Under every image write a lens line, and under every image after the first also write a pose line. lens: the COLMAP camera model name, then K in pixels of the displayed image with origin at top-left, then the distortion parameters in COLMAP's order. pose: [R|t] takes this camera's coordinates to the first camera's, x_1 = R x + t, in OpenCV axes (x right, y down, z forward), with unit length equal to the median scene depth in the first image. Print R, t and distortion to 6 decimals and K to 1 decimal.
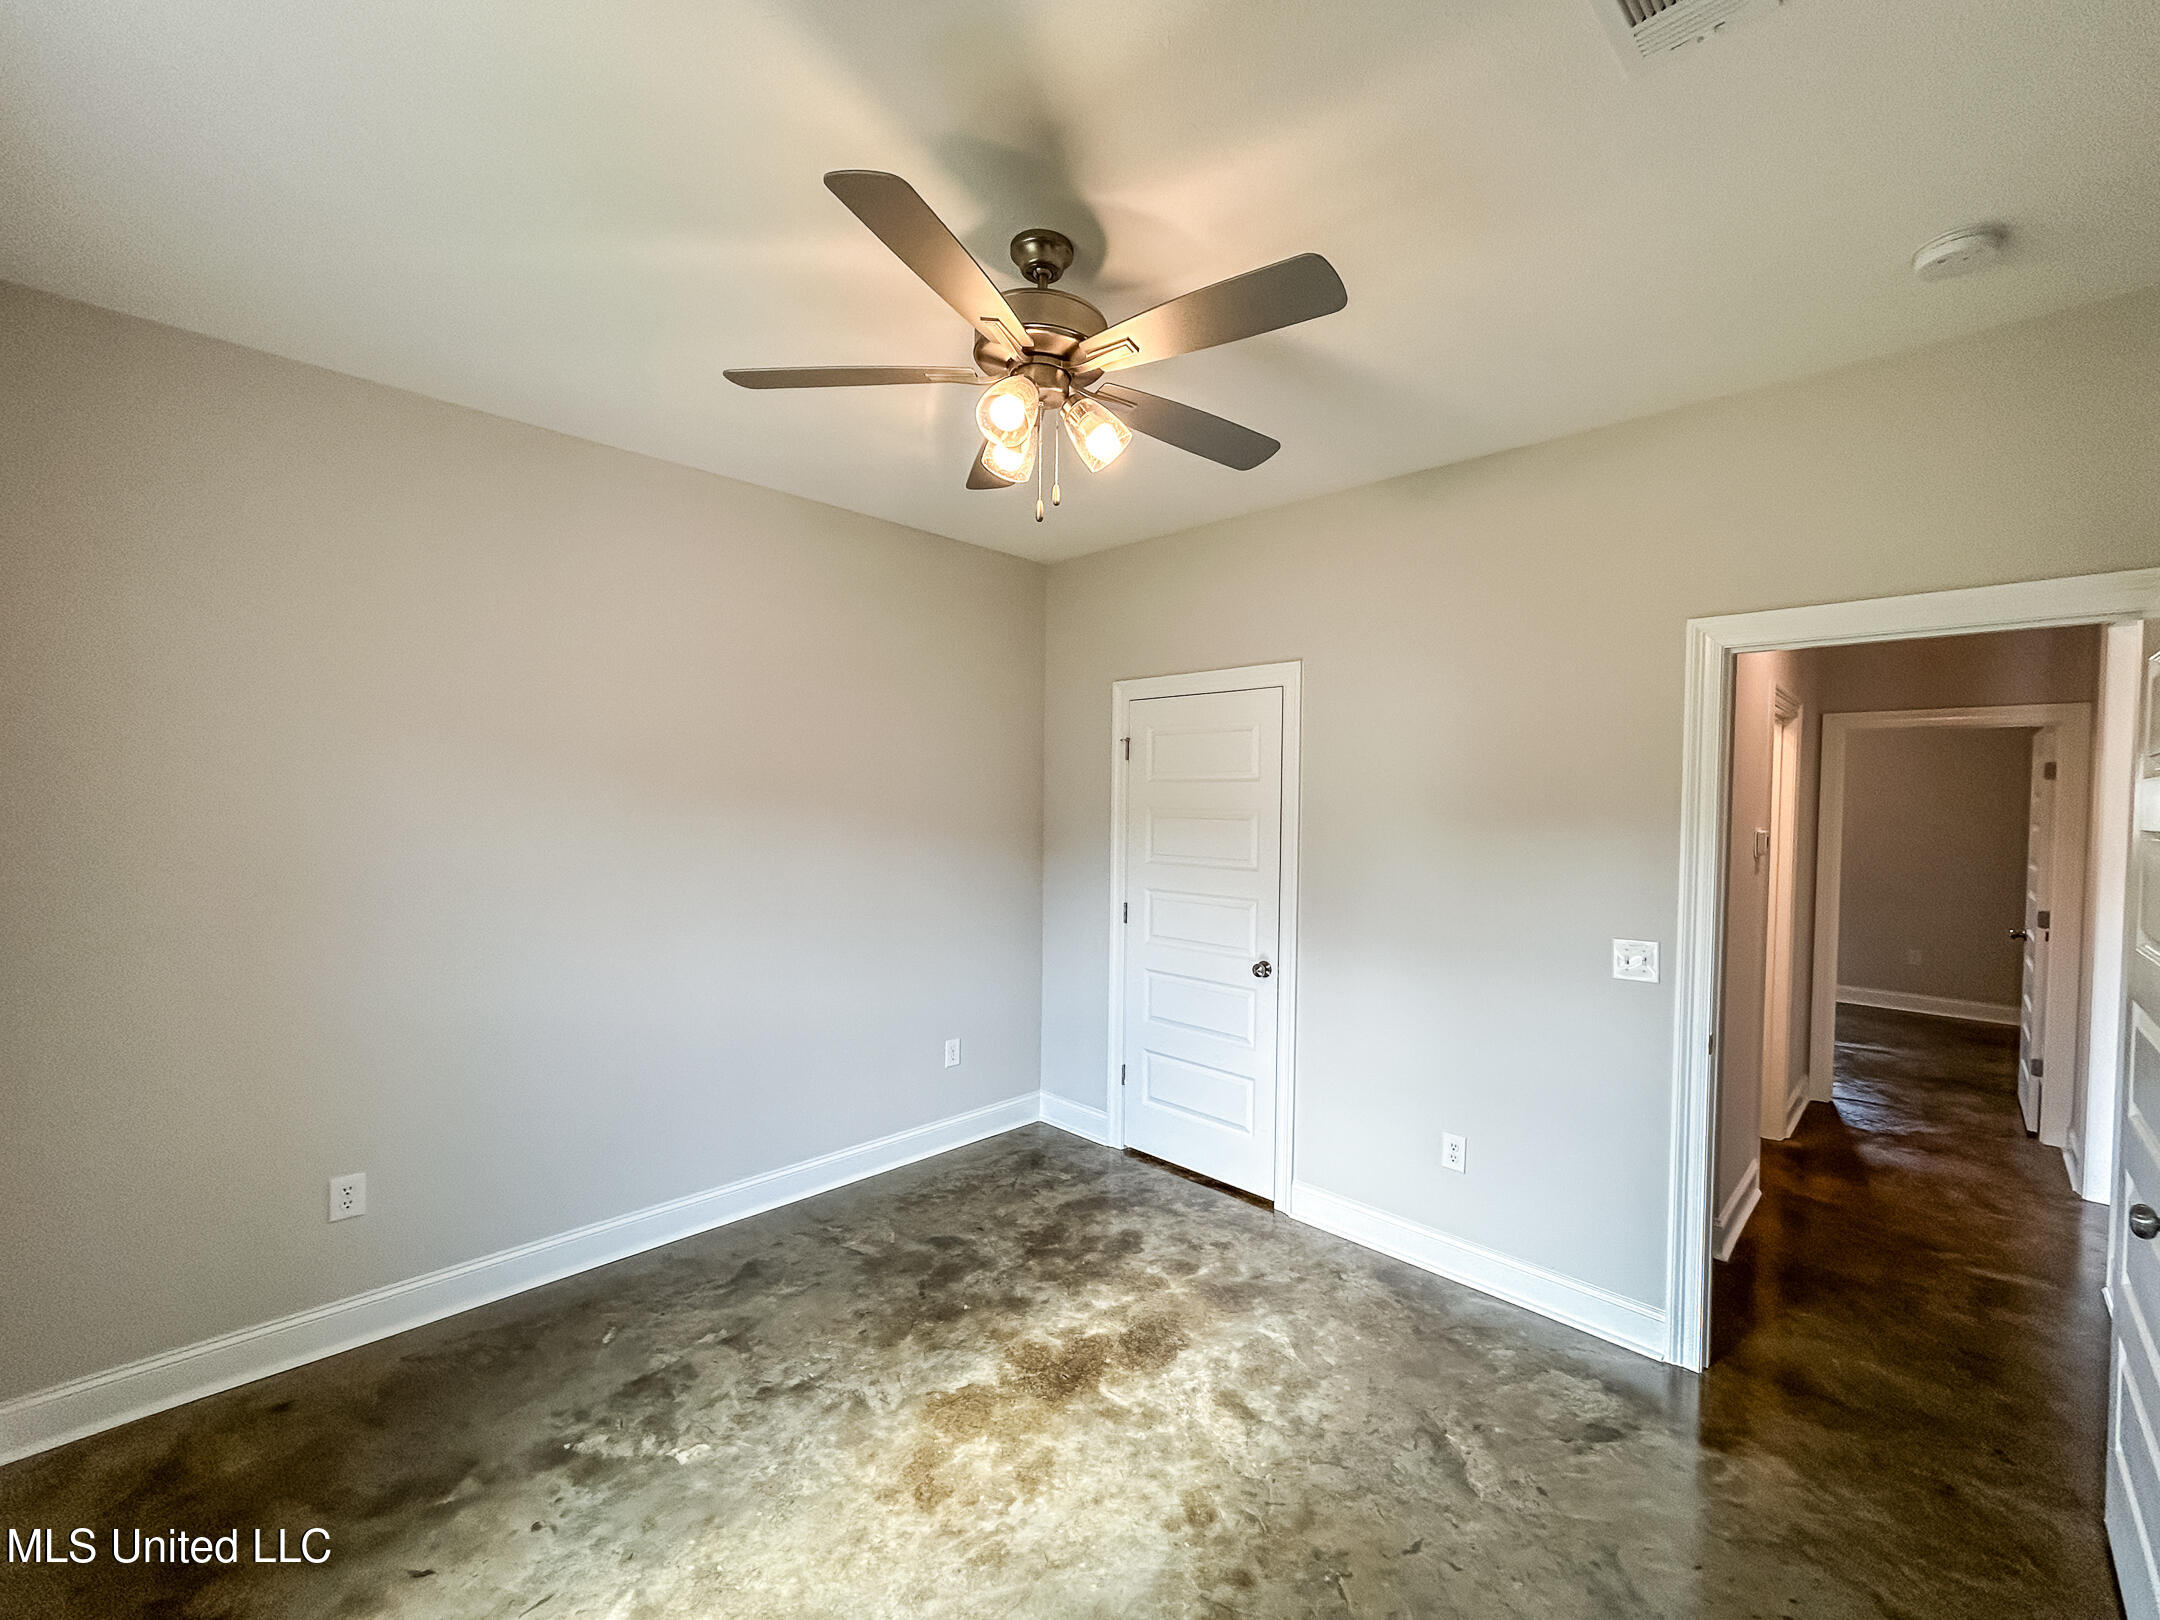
lens RADIAL K [[889.5, 0, 1089.9], [0, 889.5, 809.9], [0, 0, 1]] dist [-0.003114, 0.002588]
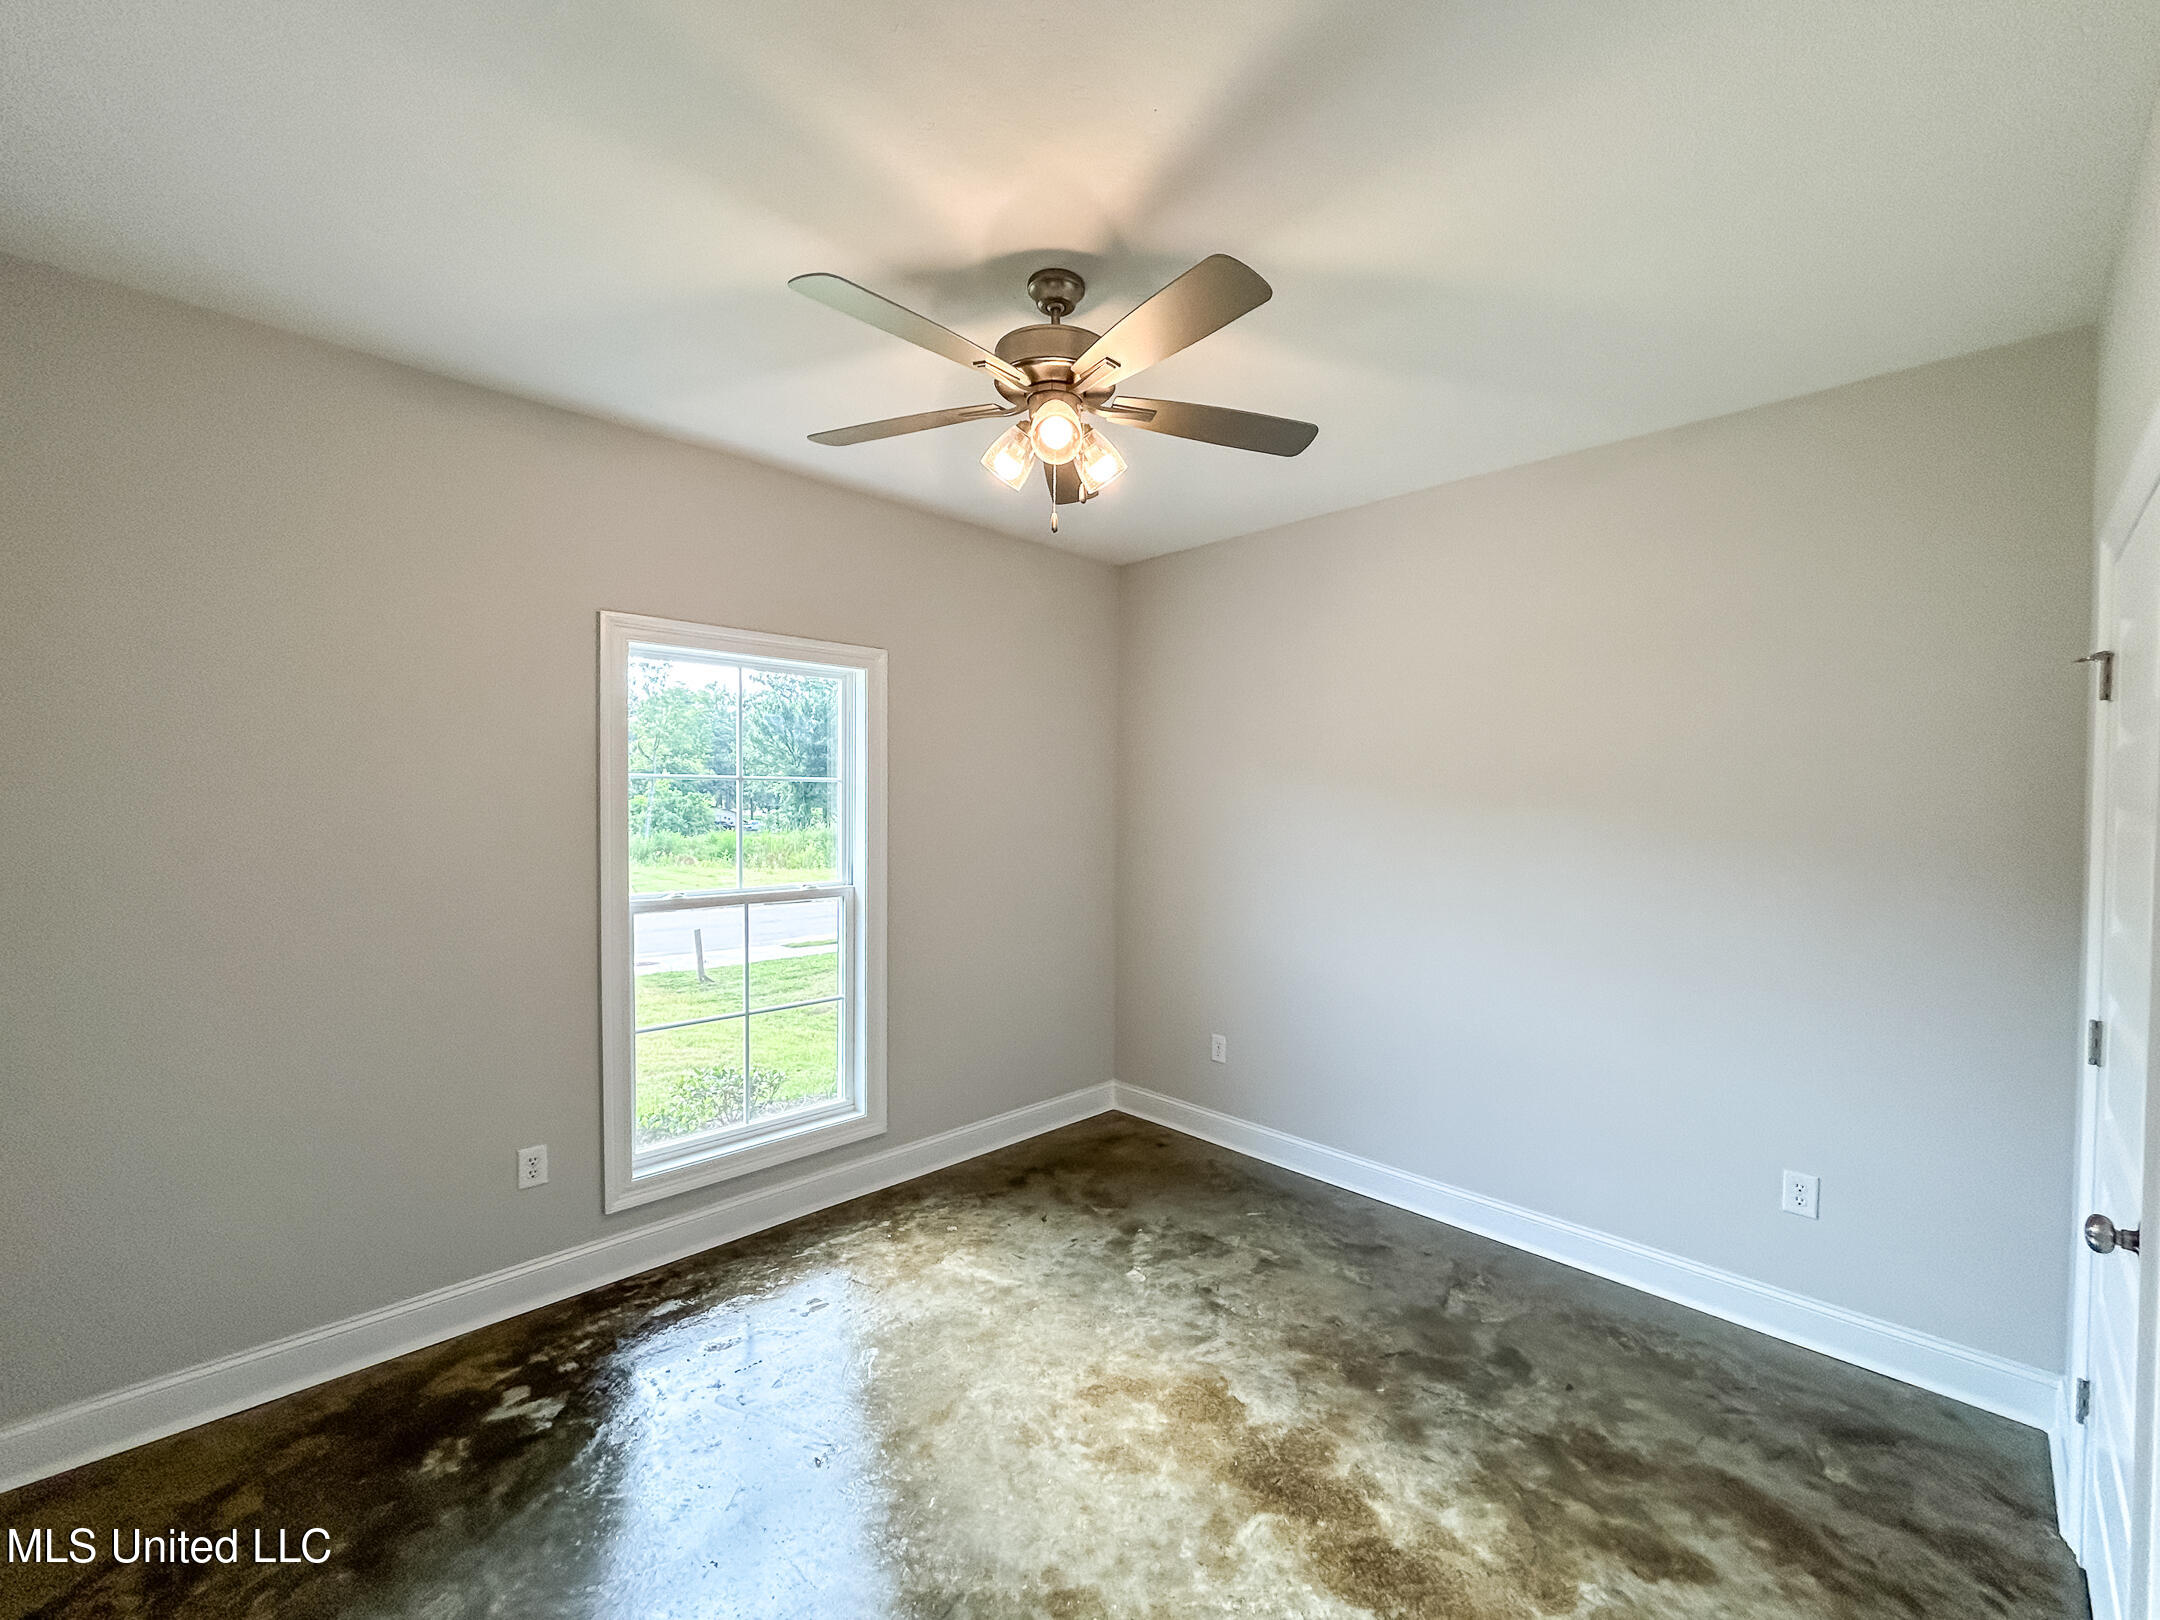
lens RADIAL K [[889.5, 0, 1102.3], [0, 889.5, 817.3], [0, 0, 1]] dist [-0.003114, 0.002588]
pose [[-0.009161, -0.004528, -0.999948, 0.794542], [-0.019619, 0.999798, -0.004348, 0.033499], [0.999766, 0.019578, -0.009248, 0.834933]]
